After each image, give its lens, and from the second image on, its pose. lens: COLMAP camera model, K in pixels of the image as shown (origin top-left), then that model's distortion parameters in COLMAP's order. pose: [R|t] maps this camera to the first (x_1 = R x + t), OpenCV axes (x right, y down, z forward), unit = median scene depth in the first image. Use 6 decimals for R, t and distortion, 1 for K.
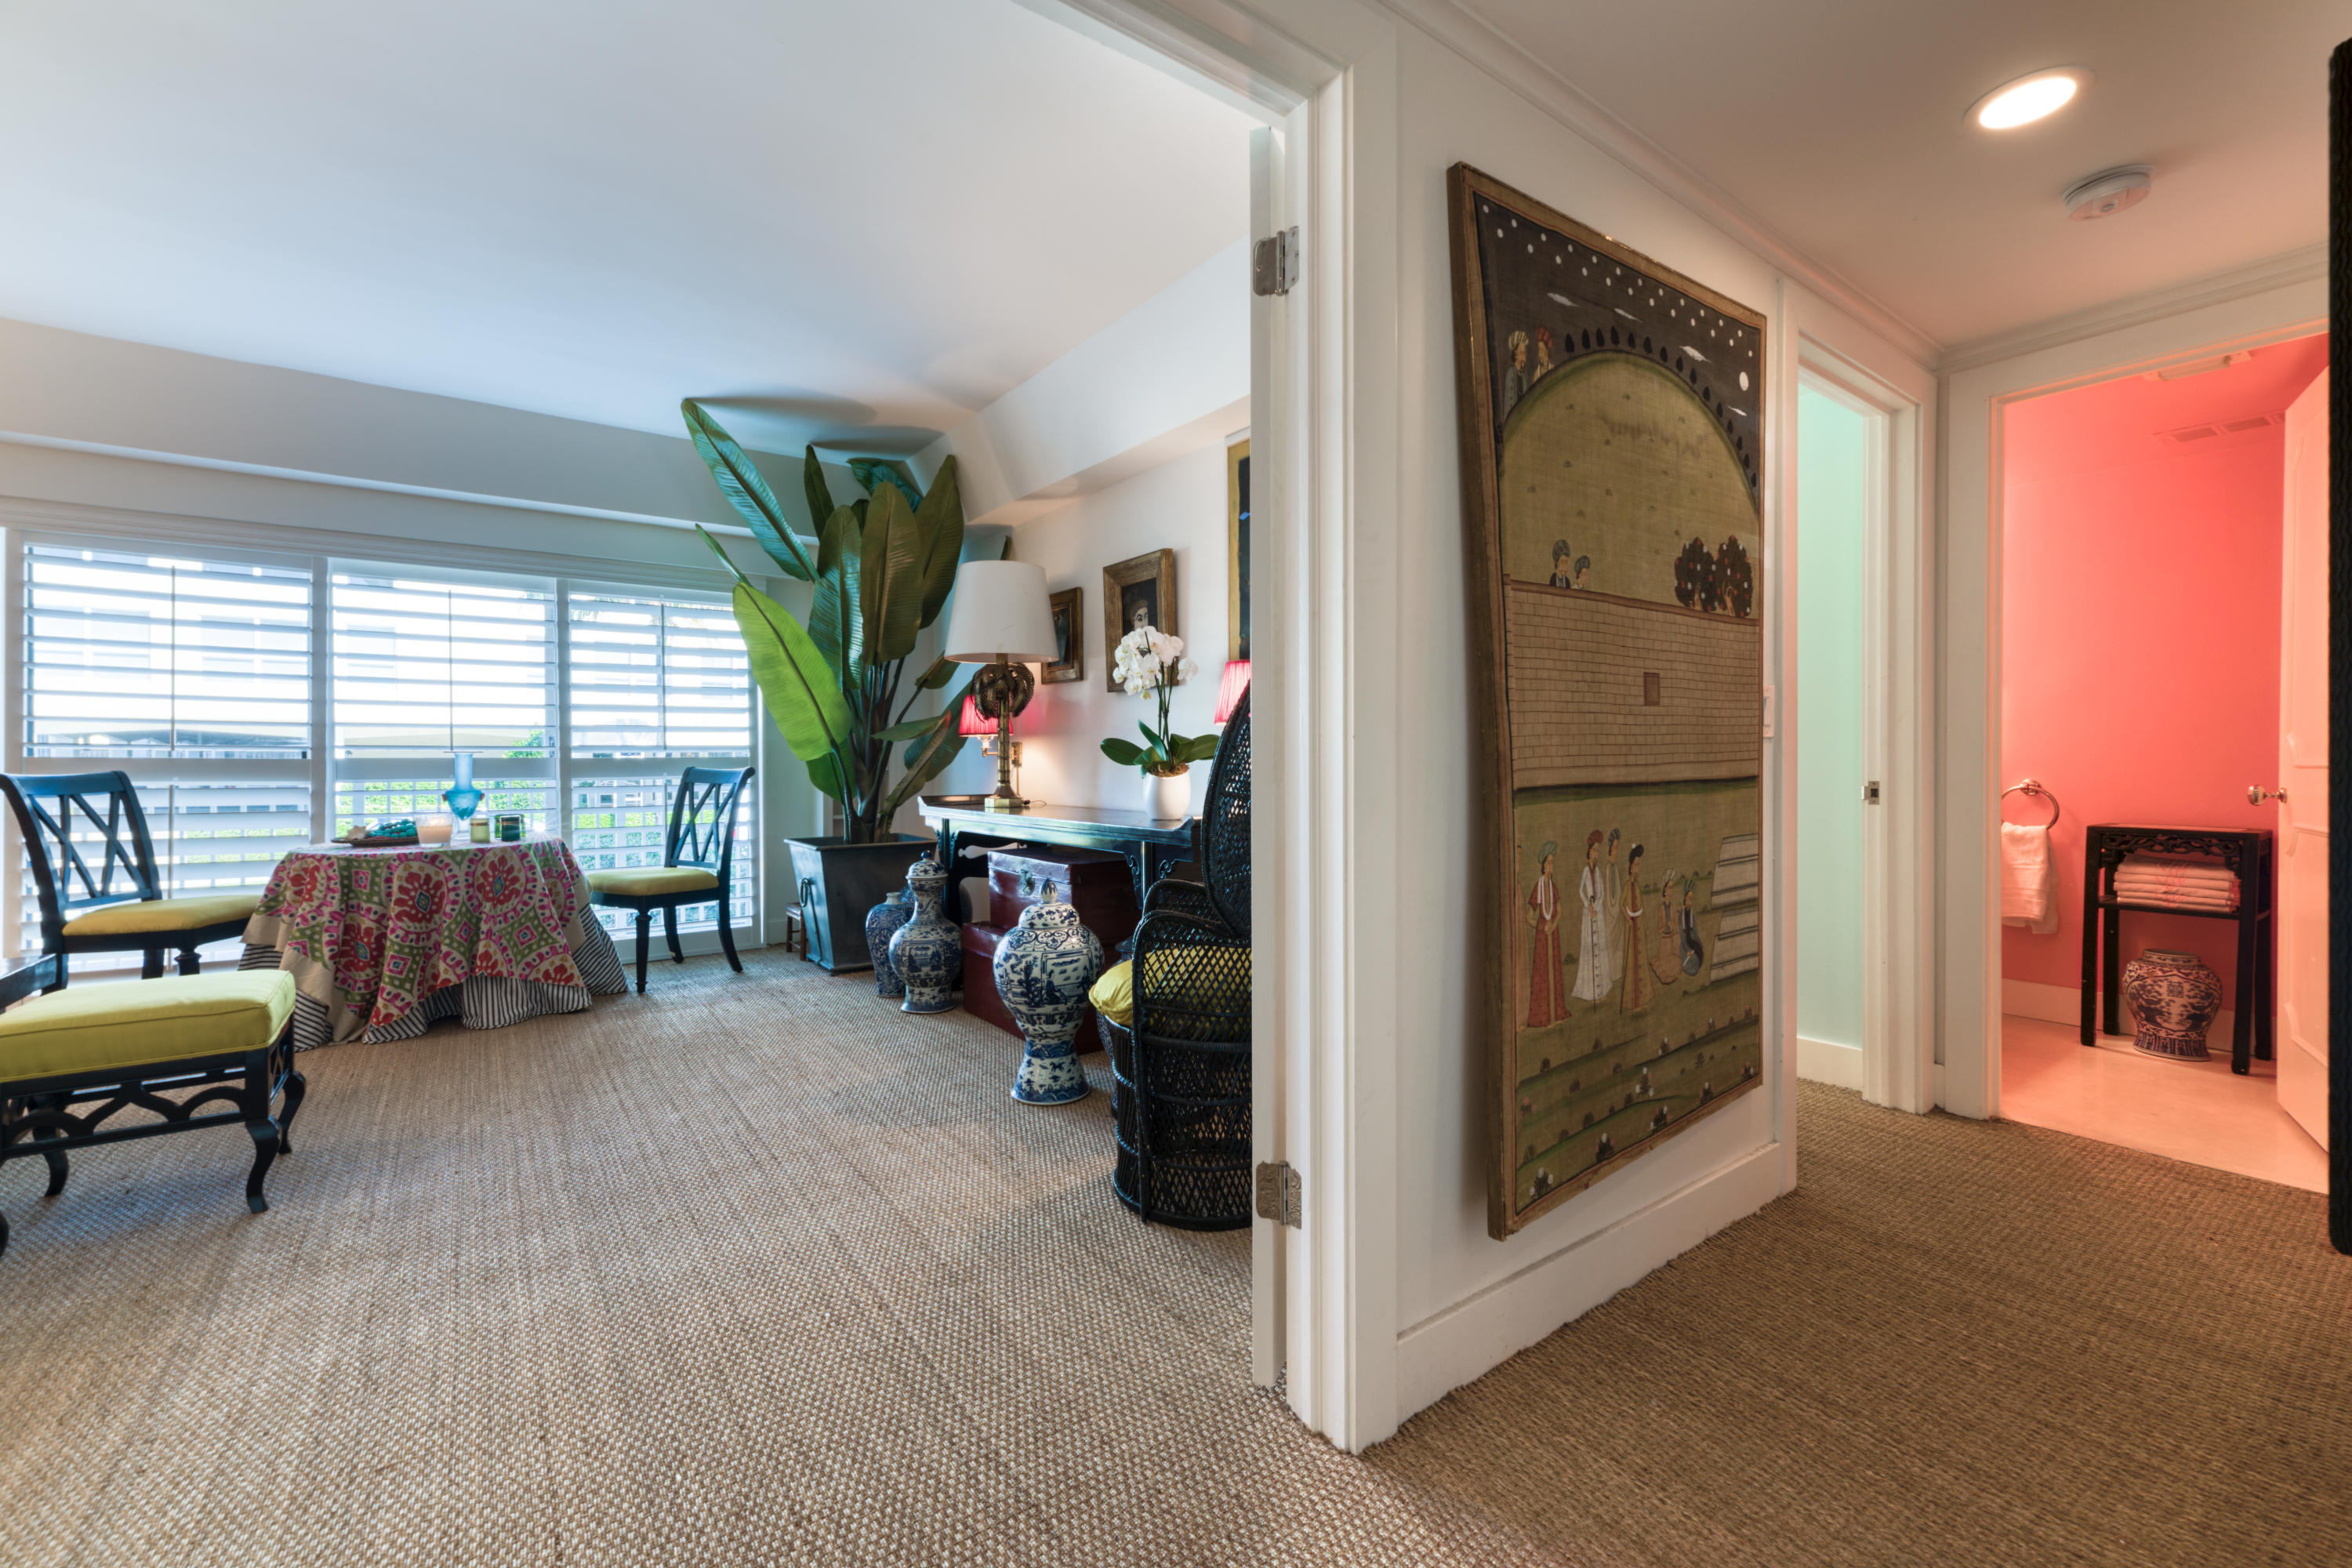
lens RADIAL K [[960.5, 0, 1180.9], [0, 960.5, 764.2], [0, 0, 1]] dist [0.012017, -0.001037]
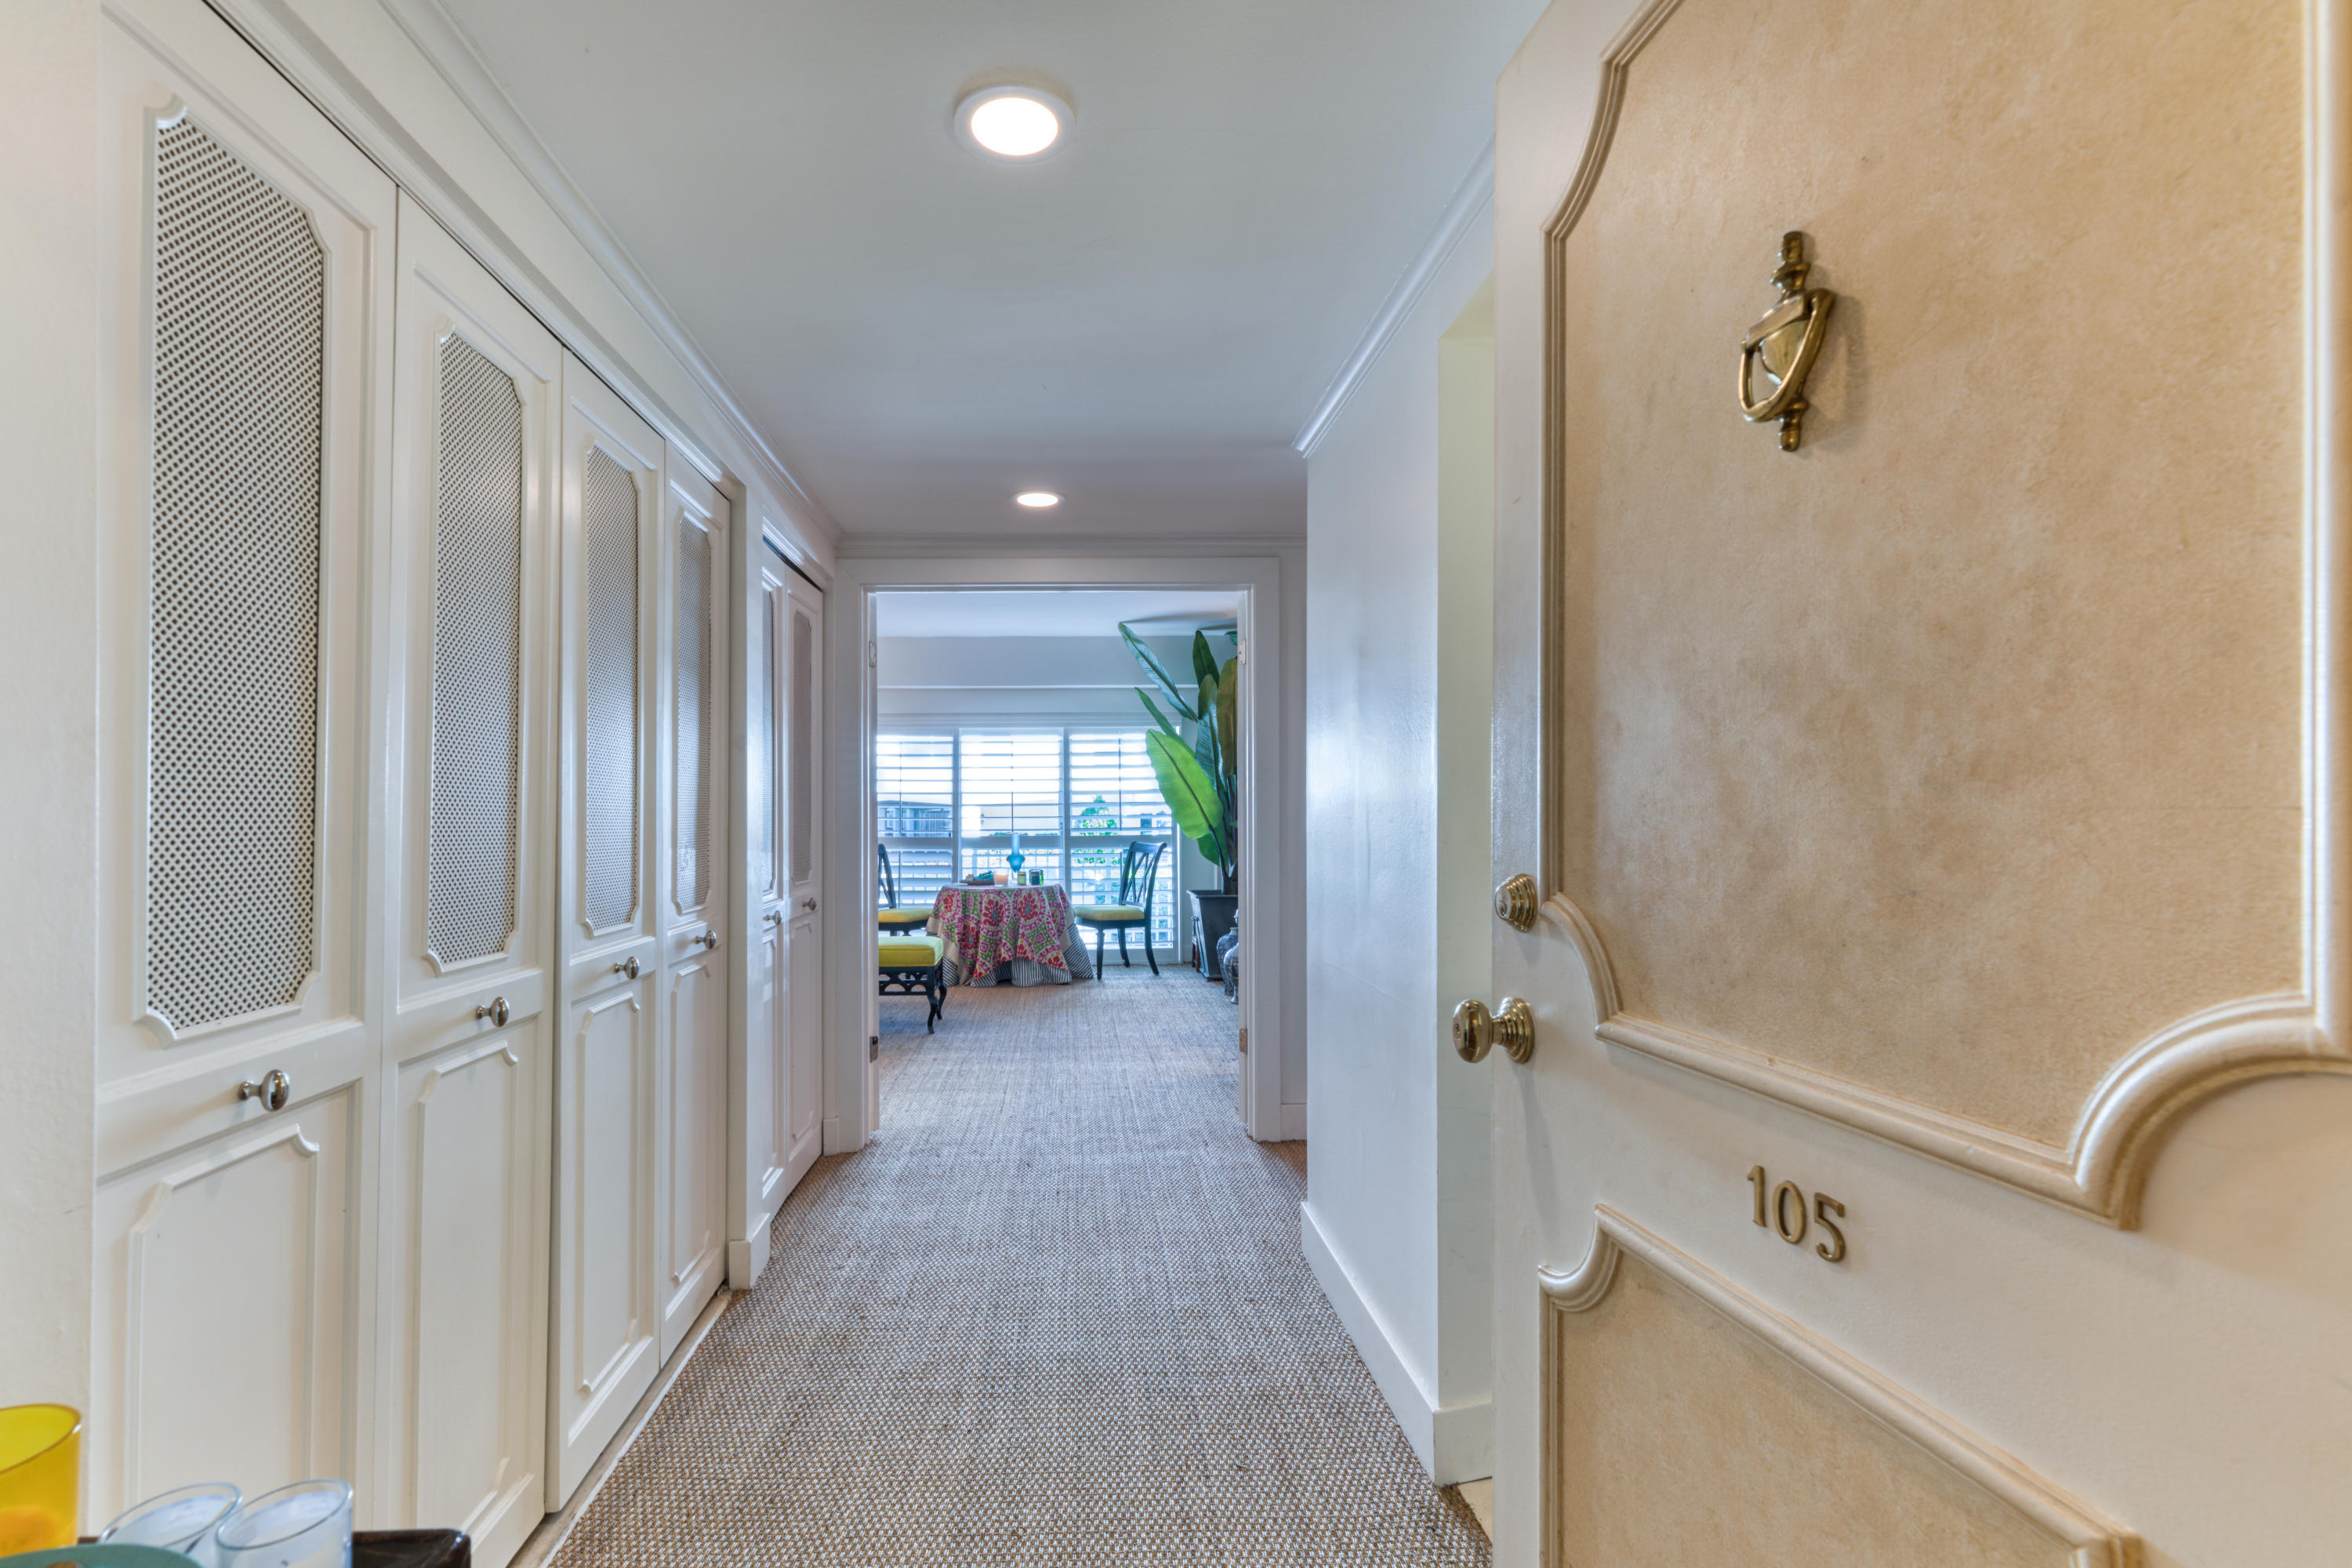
lens RADIAL K [[960.5, 0, 1119.8], [0, 960.5, 822.7], [0, 0, 1]] dist [0.012017, -0.001037]
pose [[0.843308, -0.001383, -0.537429, 0.379867], [-0.000266, 0.999995, -0.002990, -0.028972], [0.537430, 0.002664, 0.843304, -0.397471]]
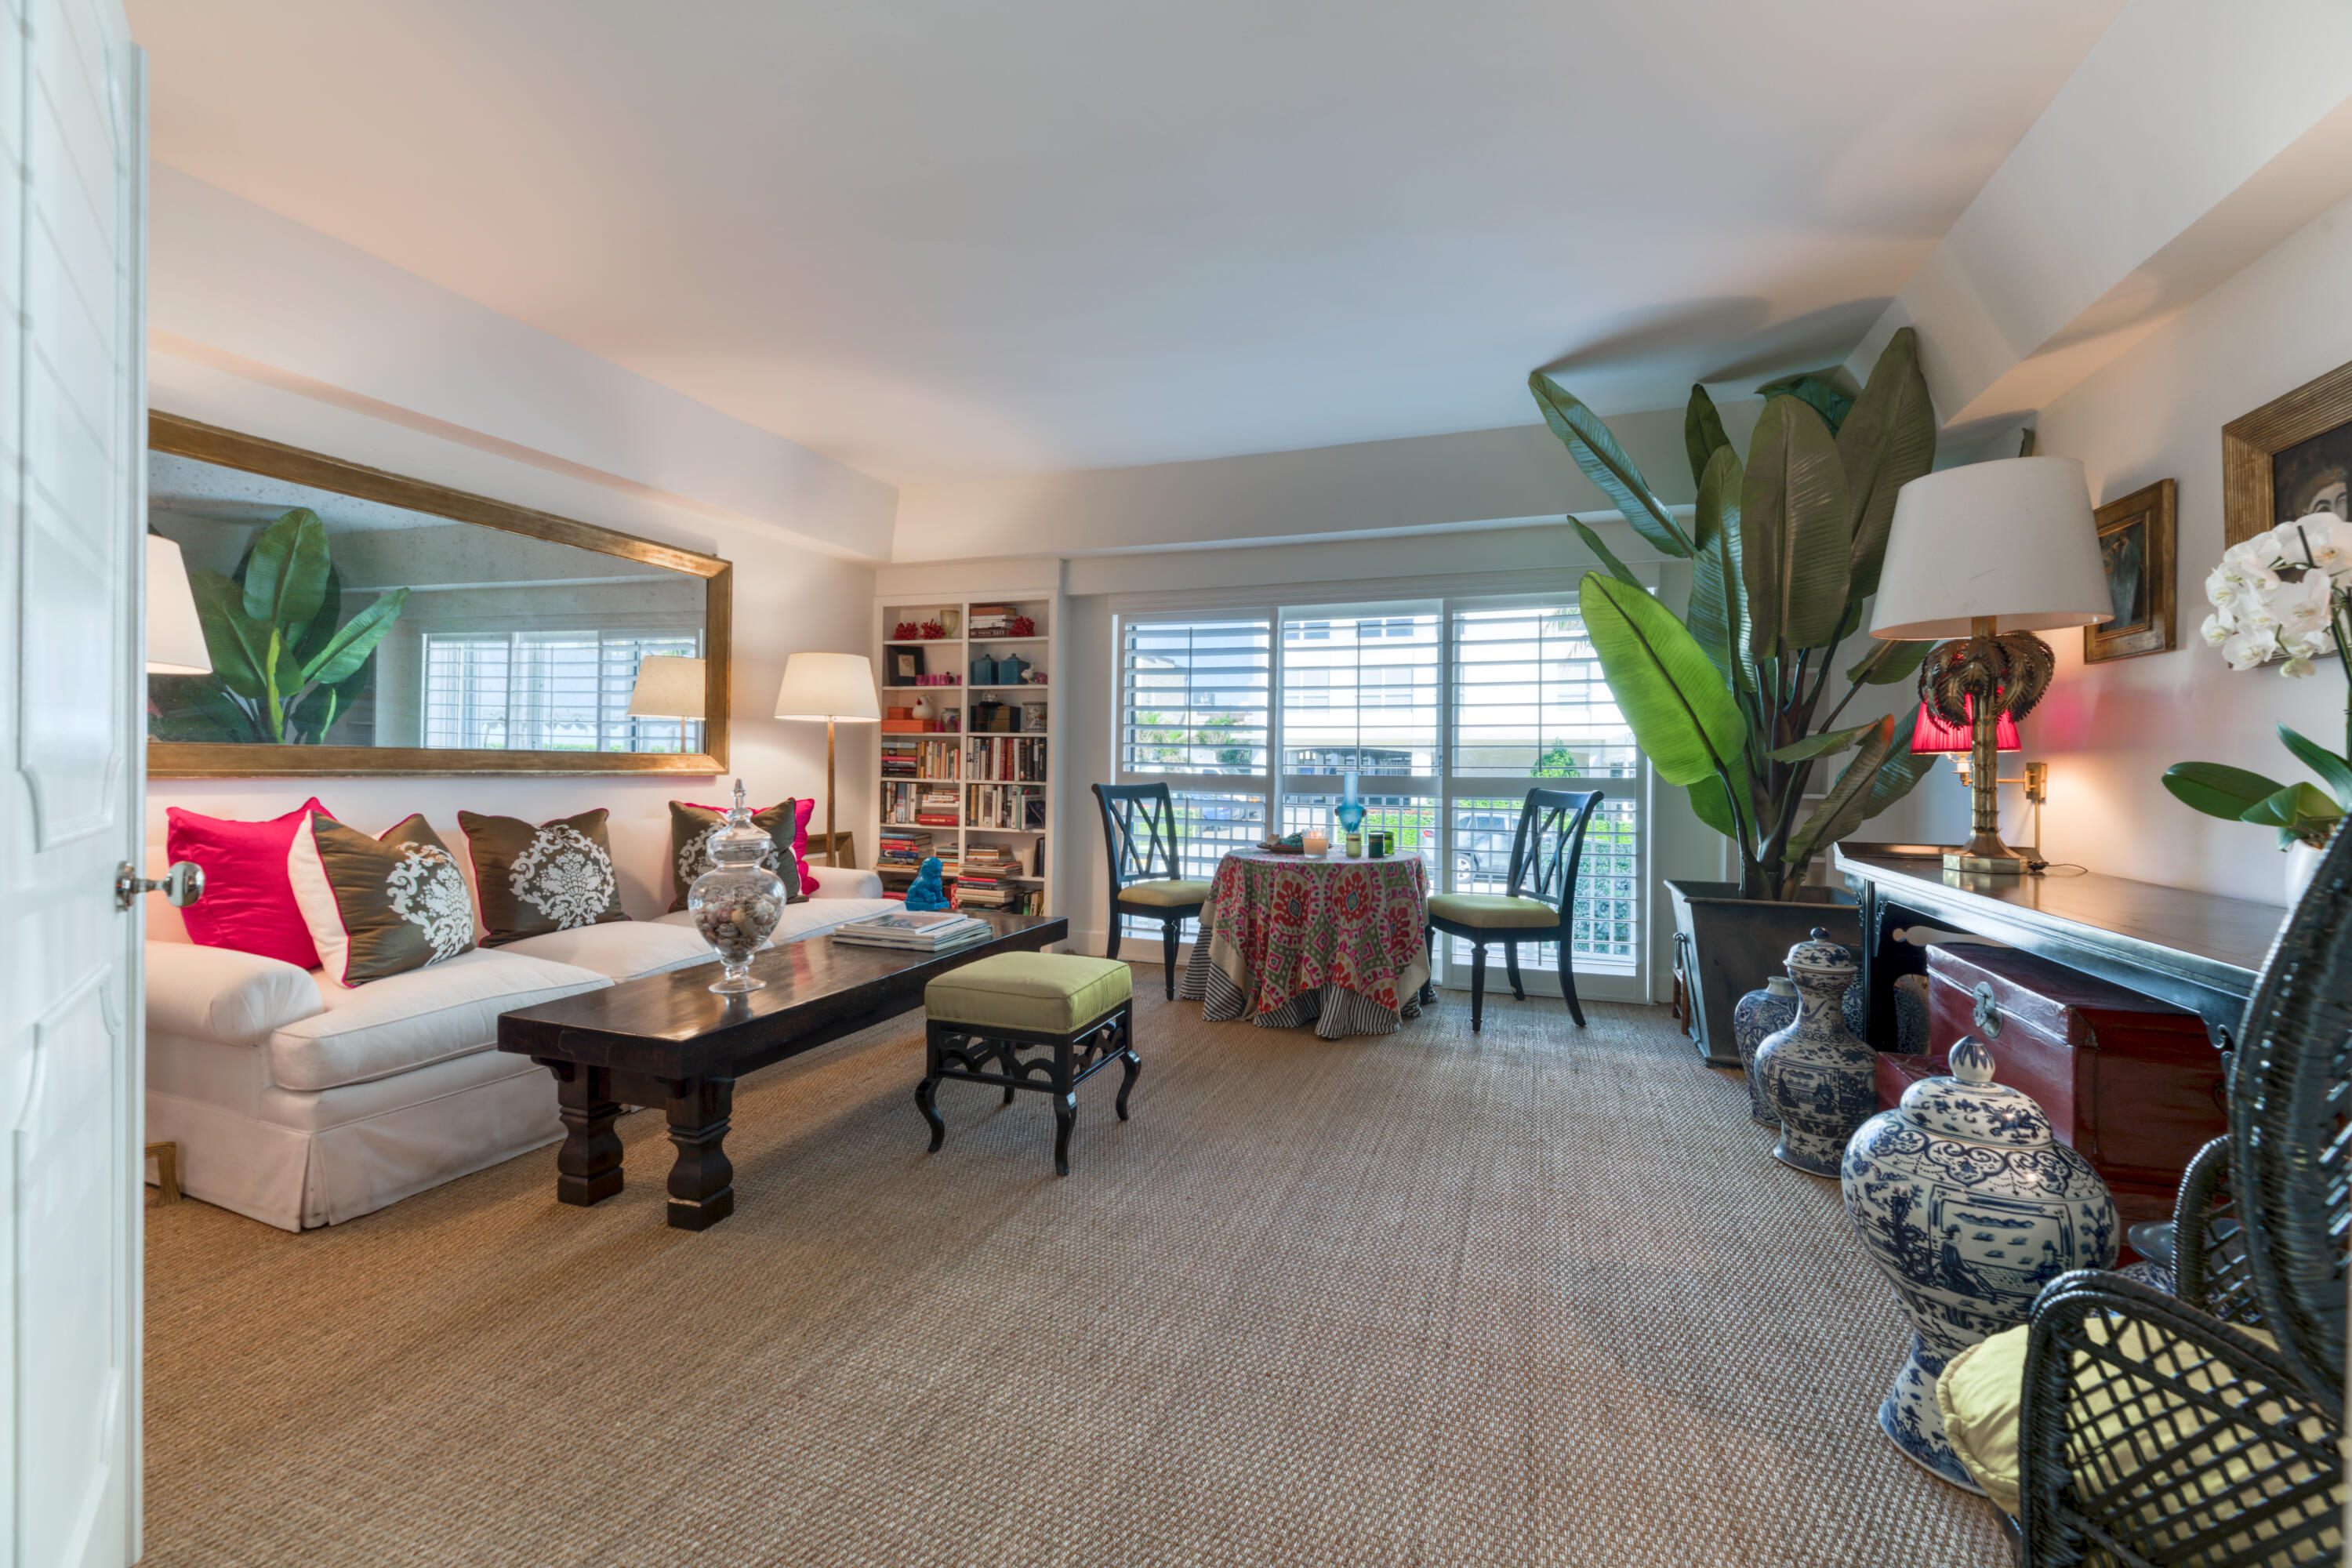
lens RADIAL K [[960.5, 0, 1173.4], [0, 960.5, 772.5], [0, 0, 1]] dist [0.012017, -0.001037]
pose [[0.563698, 0.012246, -0.825890, 0.034174], [-0.014980, 0.999877, 0.004602, -0.013378], [0.825845, 0.009778, 0.563812, 0.241747]]
